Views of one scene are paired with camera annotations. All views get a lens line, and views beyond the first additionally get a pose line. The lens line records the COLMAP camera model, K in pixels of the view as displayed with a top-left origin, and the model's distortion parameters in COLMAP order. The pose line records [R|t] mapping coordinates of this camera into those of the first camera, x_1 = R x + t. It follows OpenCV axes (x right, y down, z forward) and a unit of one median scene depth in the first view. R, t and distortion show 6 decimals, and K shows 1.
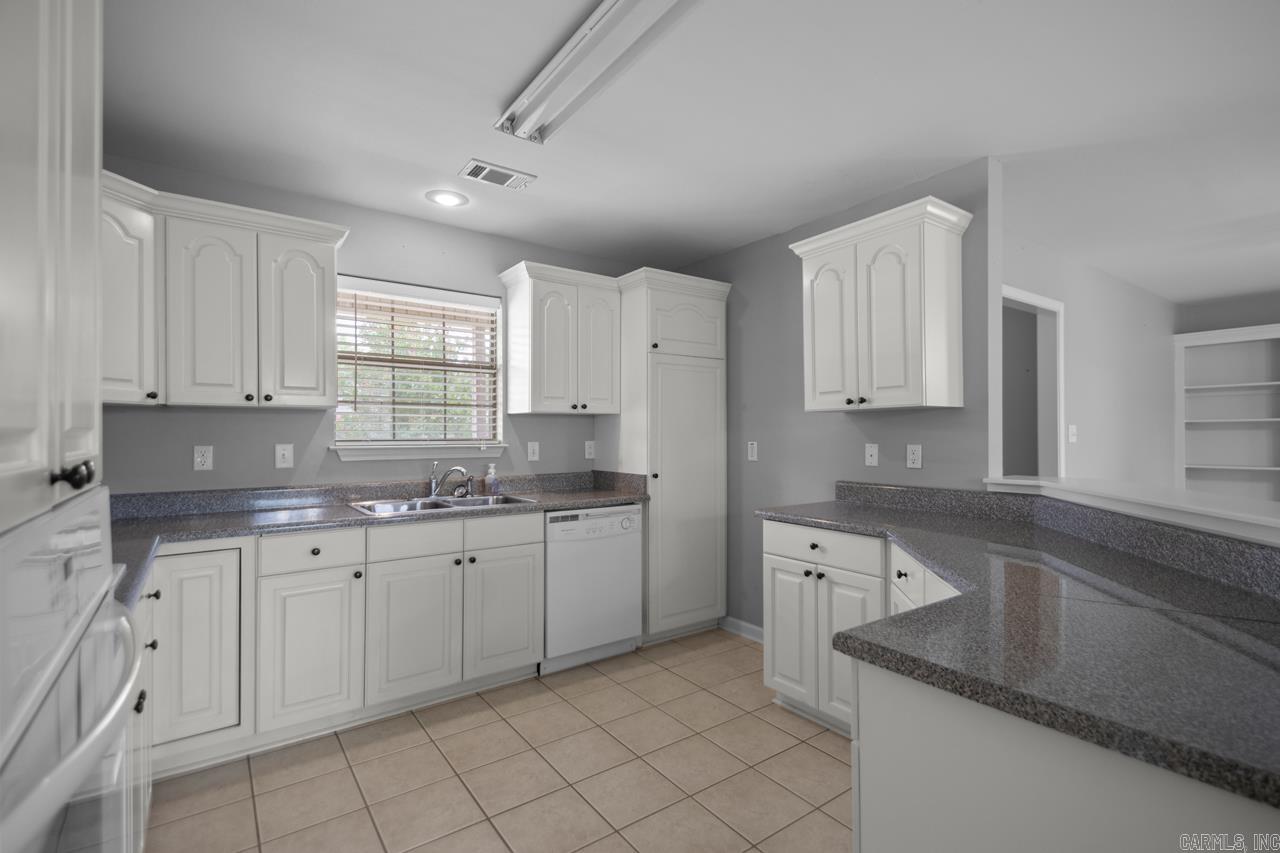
lens RADIAL K [[591.9, 0, 652.1], [0, 591.9, 430.1], [0, 0, 1]] dist [0.043869, -0.020711]
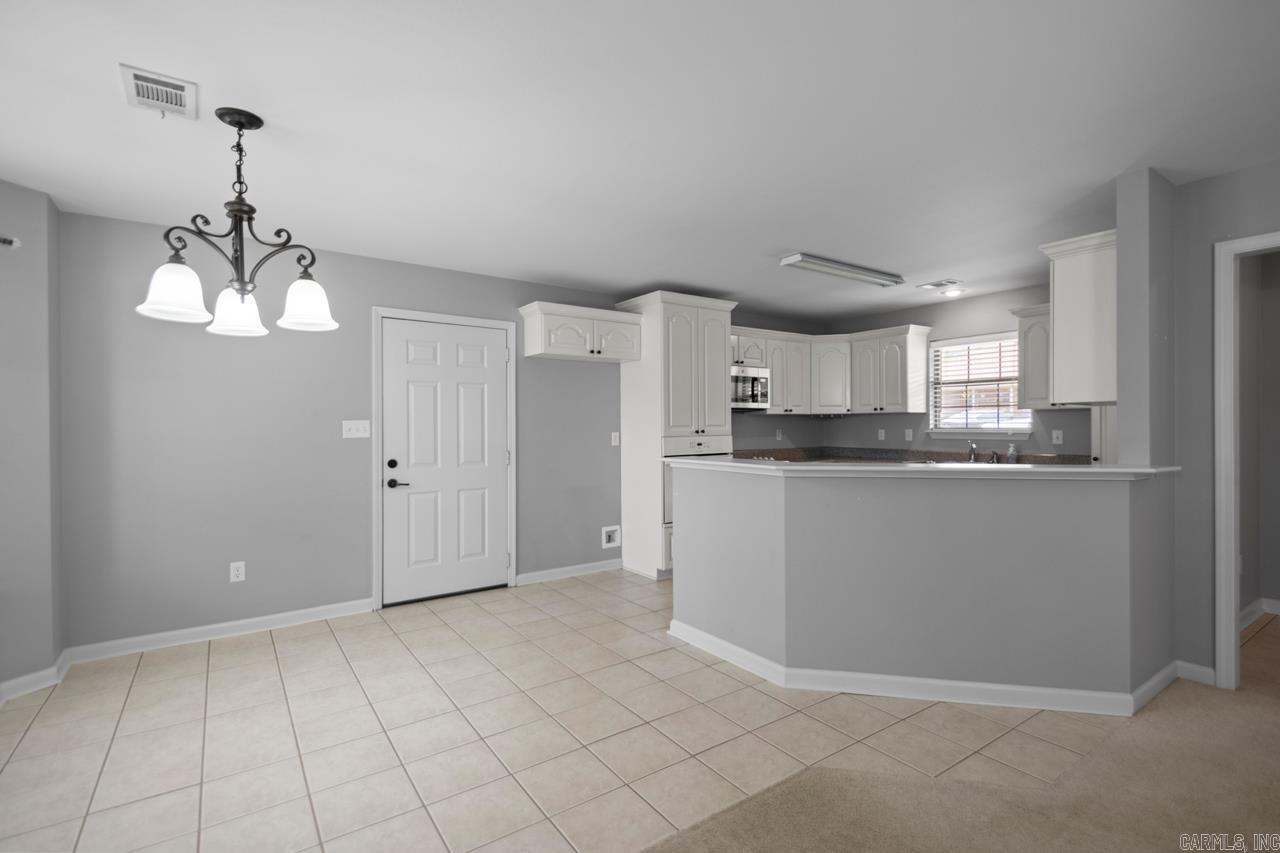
lens RADIAL K [[591.9, 0, 652.1], [0, 591.9, 430.1], [0, 0, 1]] dist [0.043869, -0.020711]
pose [[-0.014935, 0.009624, -0.999842, 1.384277], [0.010286, 0.999902, 0.009471, -0.002978], [0.999836, -0.010143, -0.015032, 0.121068]]
